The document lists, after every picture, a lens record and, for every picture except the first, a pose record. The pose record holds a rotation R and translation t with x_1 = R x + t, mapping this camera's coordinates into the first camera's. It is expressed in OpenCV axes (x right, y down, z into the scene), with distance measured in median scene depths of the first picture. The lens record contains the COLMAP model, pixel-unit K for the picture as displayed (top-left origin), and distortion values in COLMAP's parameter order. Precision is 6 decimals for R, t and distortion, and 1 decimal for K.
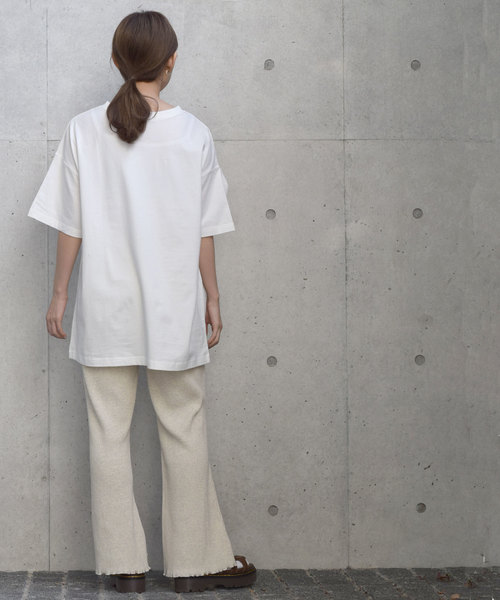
lens RADIAL K [[3170.2, 0, 239.8], [0, 3170.2, 285.7], [0, 0, 1]] dist [-1.039066, 0.000000]
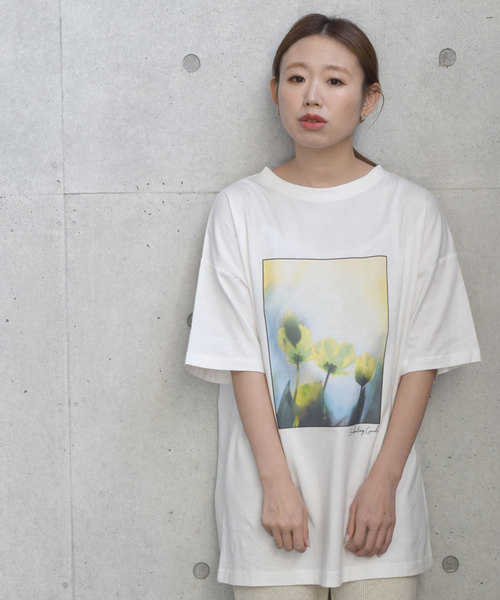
lens RADIAL K [[3170.2, 0, 247.9], [0, 3170.2, 297.2], [0, 0, 1]] dist [-1.039066, 0.000000]
pose [[0.999823, -0.012718, -0.013844, -0.019376], [0.012356, 0.999587, -0.025954, -0.011568], [0.014169, 0.025778, 0.999567, 0.418917]]
